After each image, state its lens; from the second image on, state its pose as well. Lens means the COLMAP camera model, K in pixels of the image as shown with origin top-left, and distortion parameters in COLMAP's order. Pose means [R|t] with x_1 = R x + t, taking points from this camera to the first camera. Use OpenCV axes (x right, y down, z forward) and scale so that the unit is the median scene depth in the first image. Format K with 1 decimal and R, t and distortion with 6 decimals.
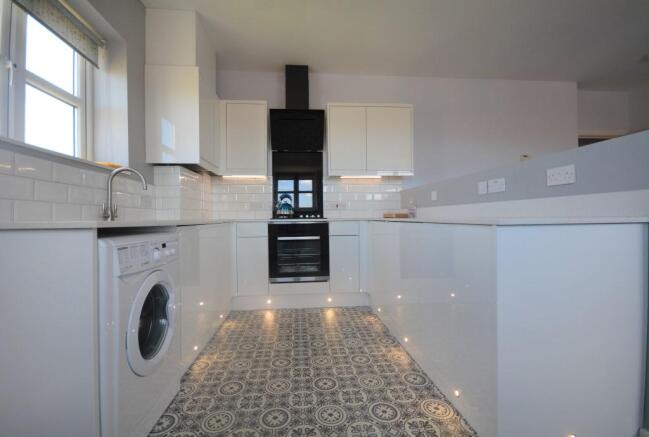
lens RADIAL K [[287.2, 0, 324.5], [0, 287.2, 218.5], [0, 0, 1]] dist [0.013429, 0.000037]
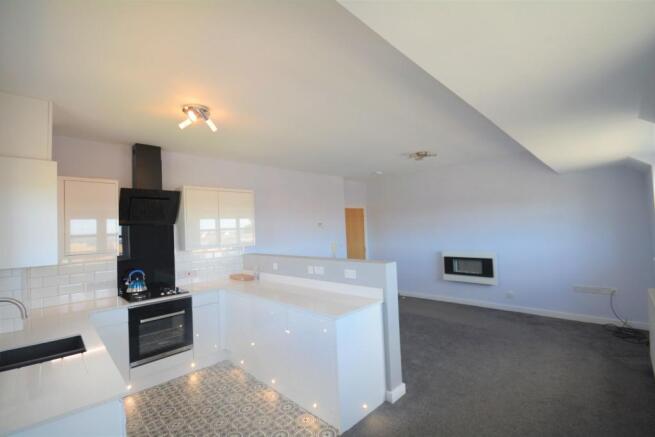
lens RADIAL K [[283.9, 0, 327.5], [0, 283.9, 218.5], [0, 0, 1]] dist [0.000825, -0.000092]
pose [[0.765452, 0.005153, 0.643472, -0.306456], [0.025954, 0.998907, -0.038874, -0.242368], [-0.642969, 0.046457, 0.764482, -0.226089]]
